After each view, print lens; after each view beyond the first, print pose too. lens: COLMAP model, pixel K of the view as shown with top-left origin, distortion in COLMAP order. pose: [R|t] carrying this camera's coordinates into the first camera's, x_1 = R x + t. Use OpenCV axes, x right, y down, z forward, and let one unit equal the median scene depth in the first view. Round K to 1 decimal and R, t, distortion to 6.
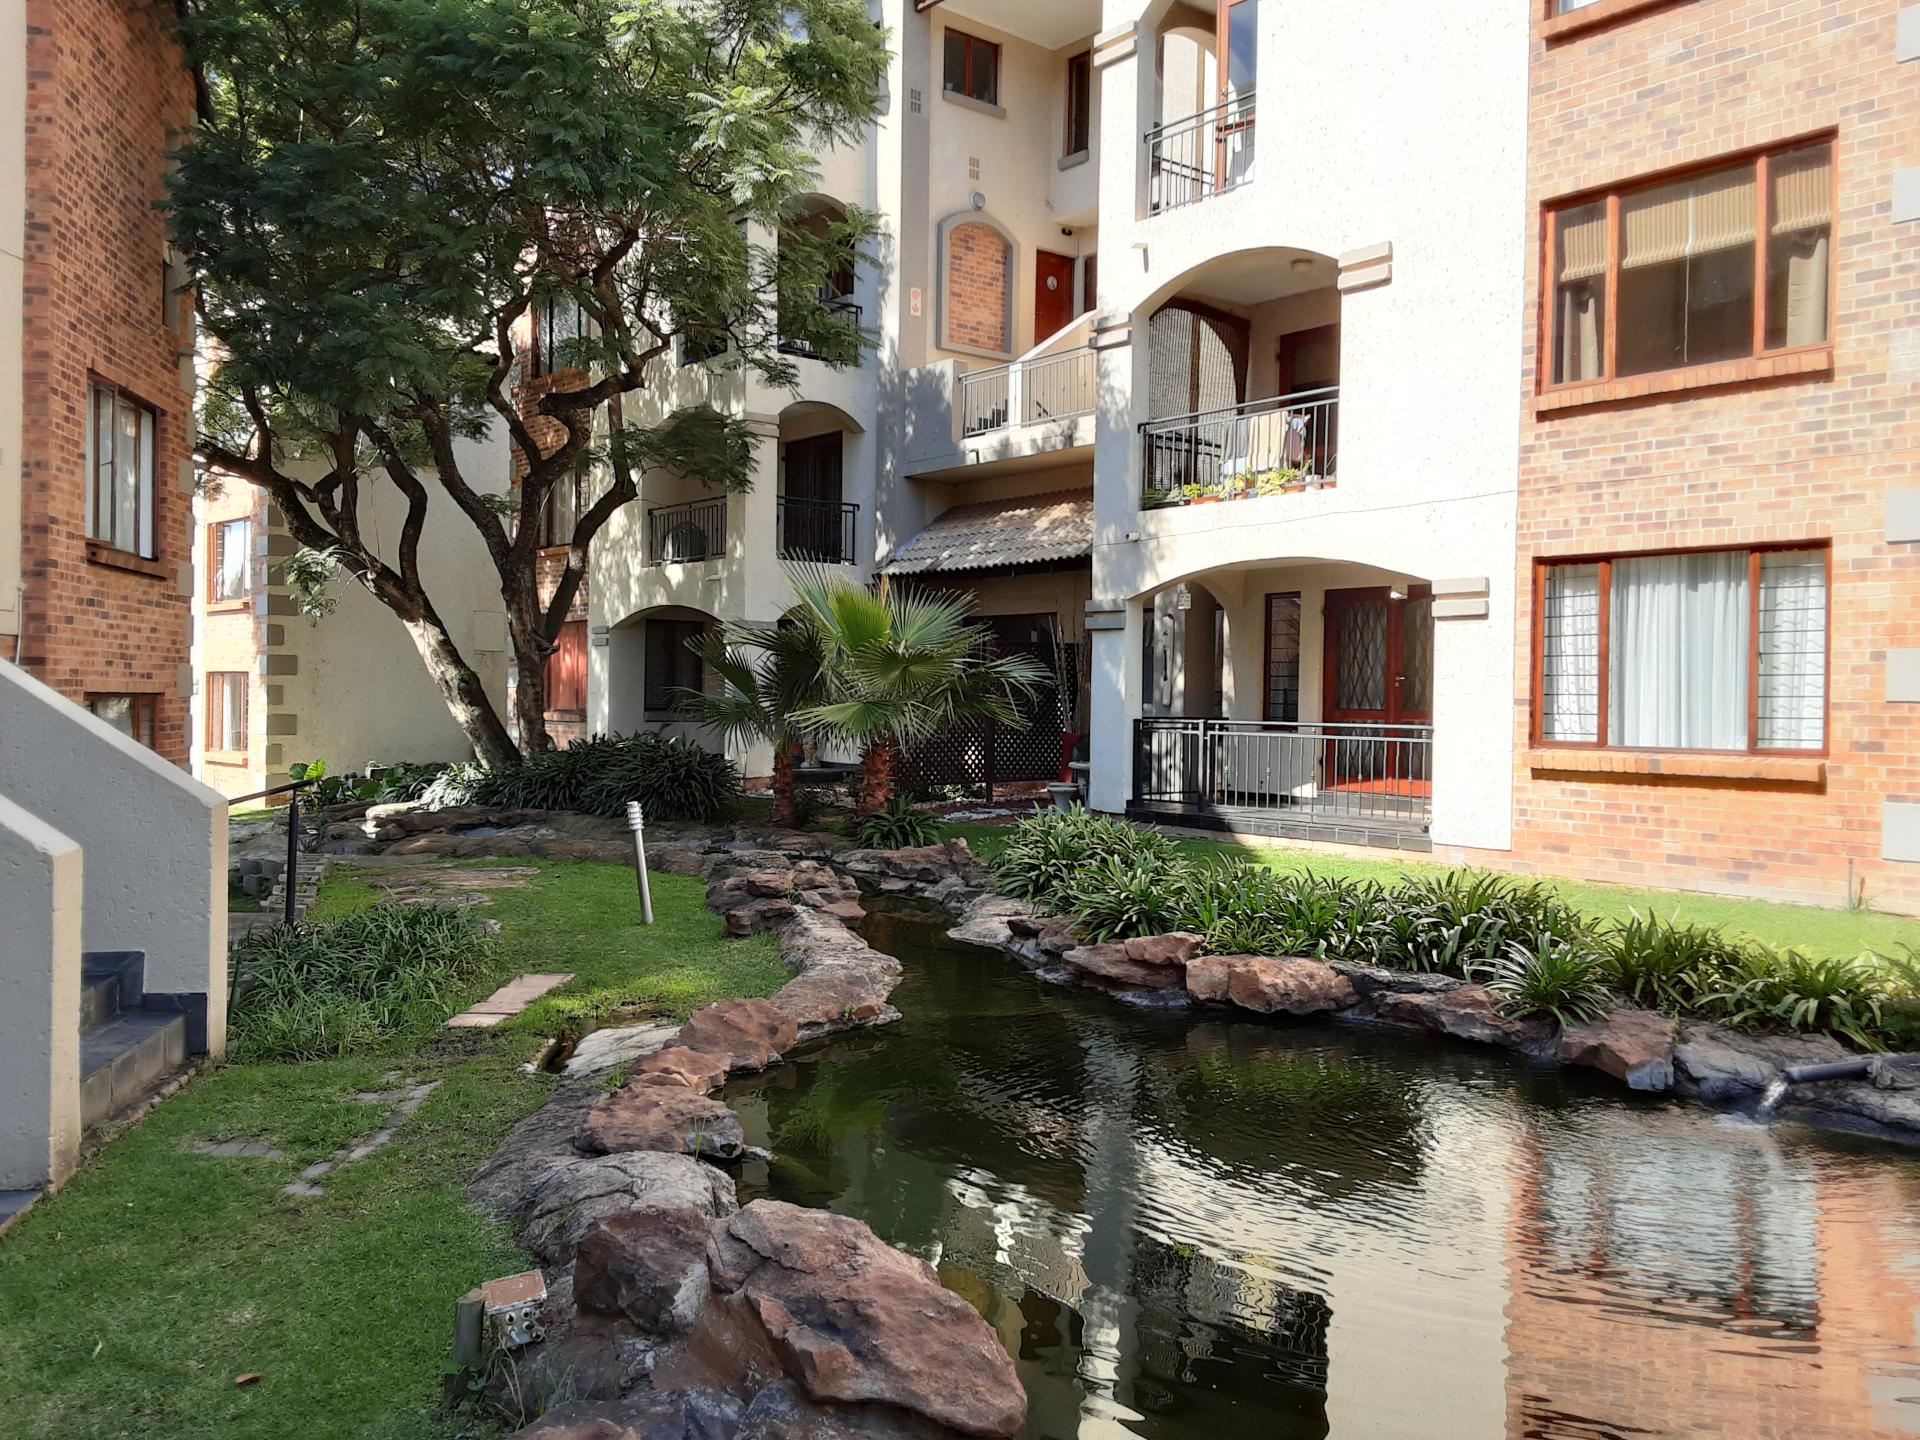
lens RADIAL K [[1553.0, 0, 960.0], [0, 1553.0, 720.0], [0, 0, 1]] dist [-0.009294, -0.012834]
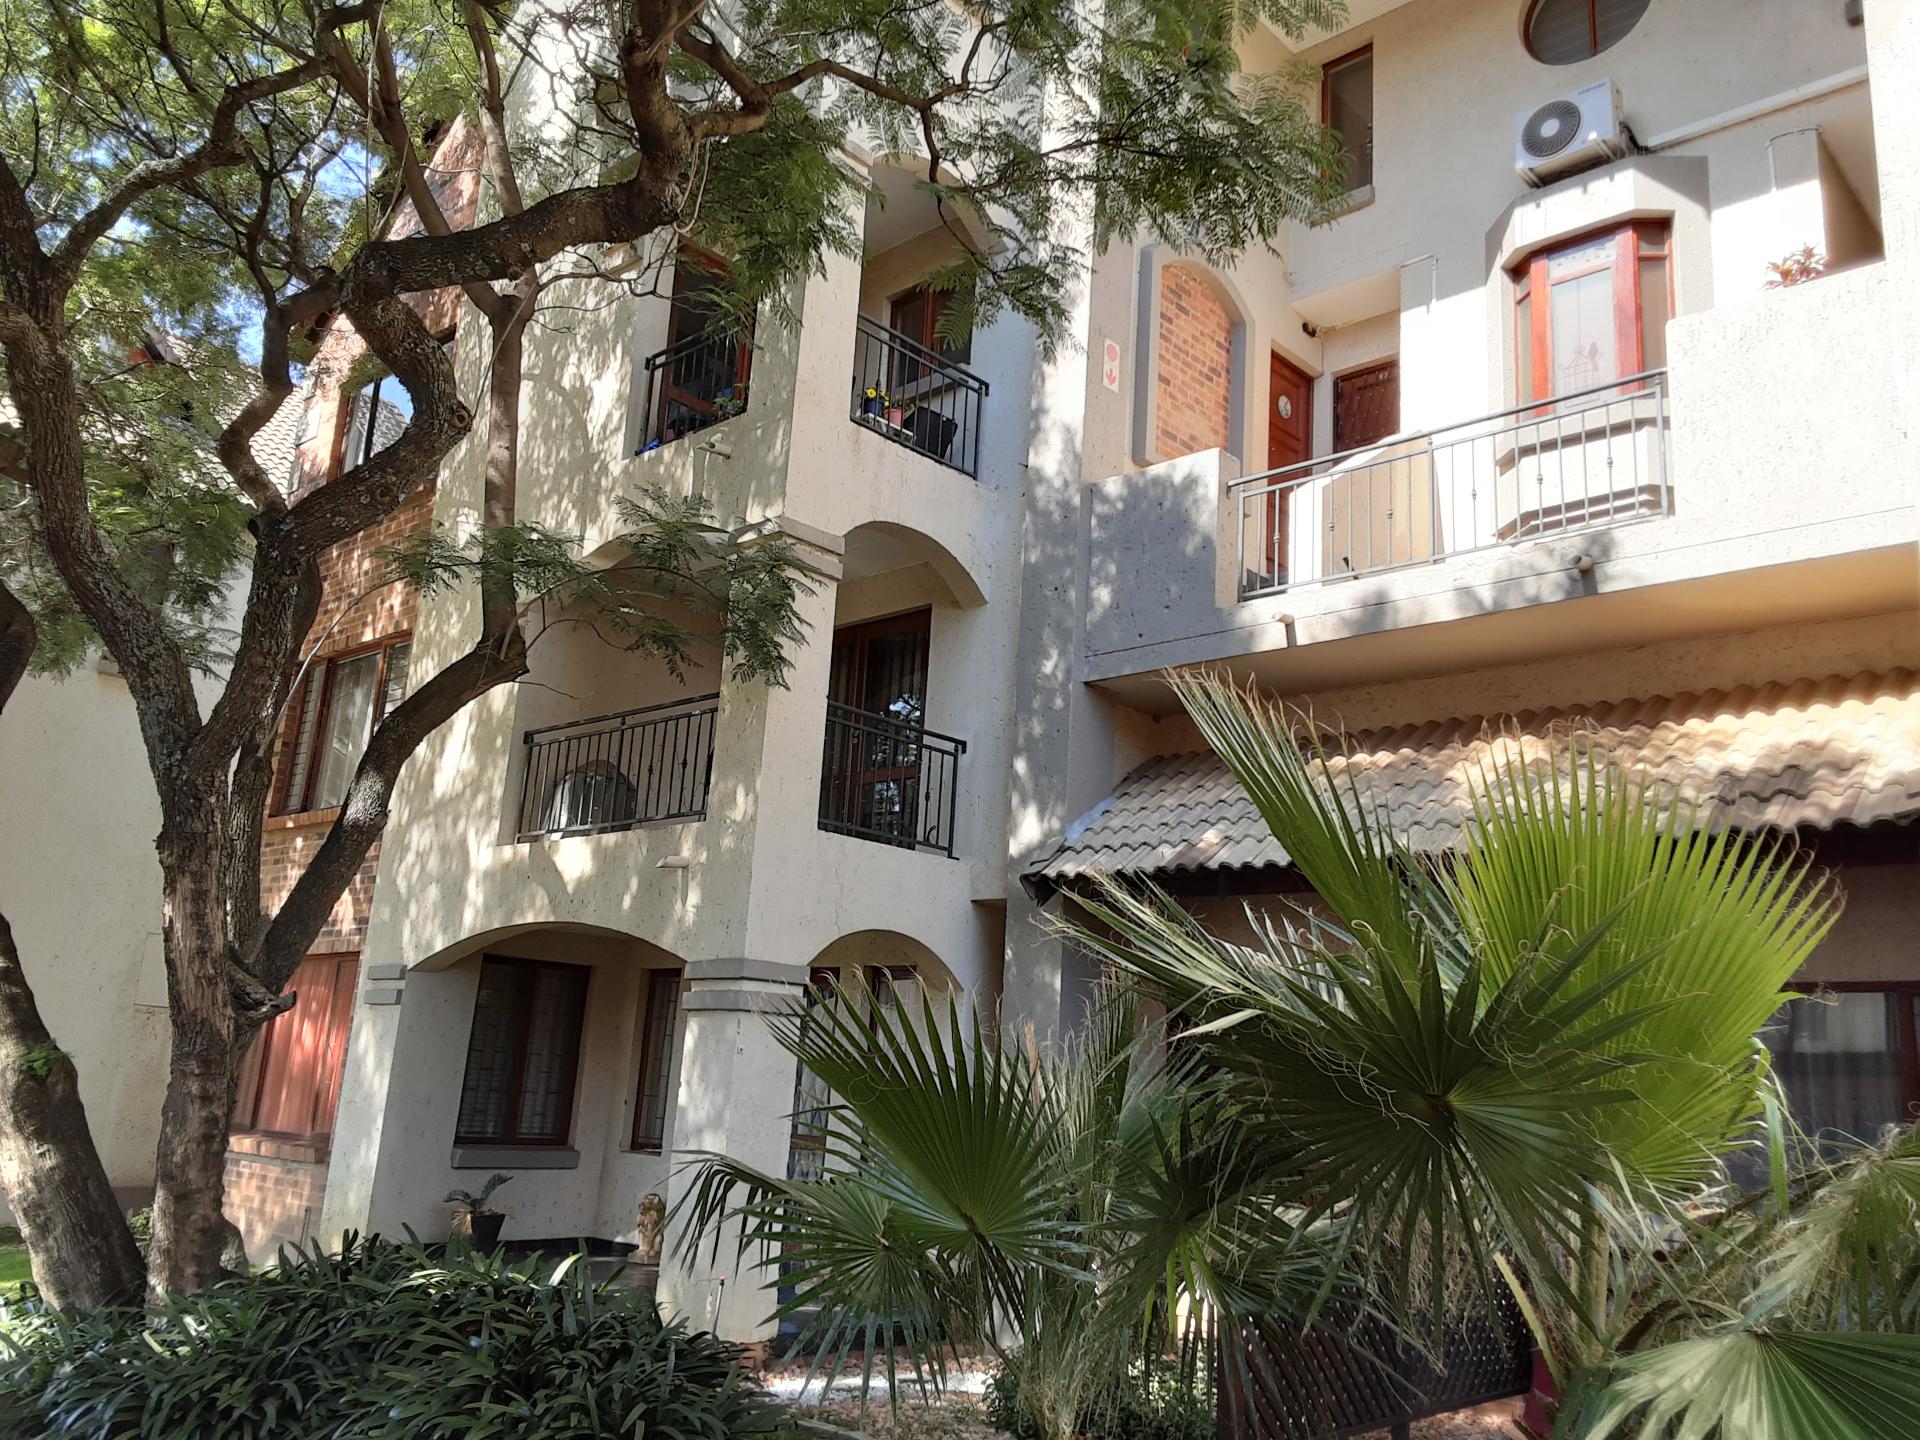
lens RADIAL K [[1553.8, 0, 962.7], [0, 1553.8, 668.6], [0, 0, 1]] dist [0.082245, -0.112578]
pose [[0.988920, 0.080376, 0.124807, -0.142080], [-0.043076, 0.959937, -0.276886, -0.023810], [-0.142062, 0.268442, 0.952763, 0.554147]]
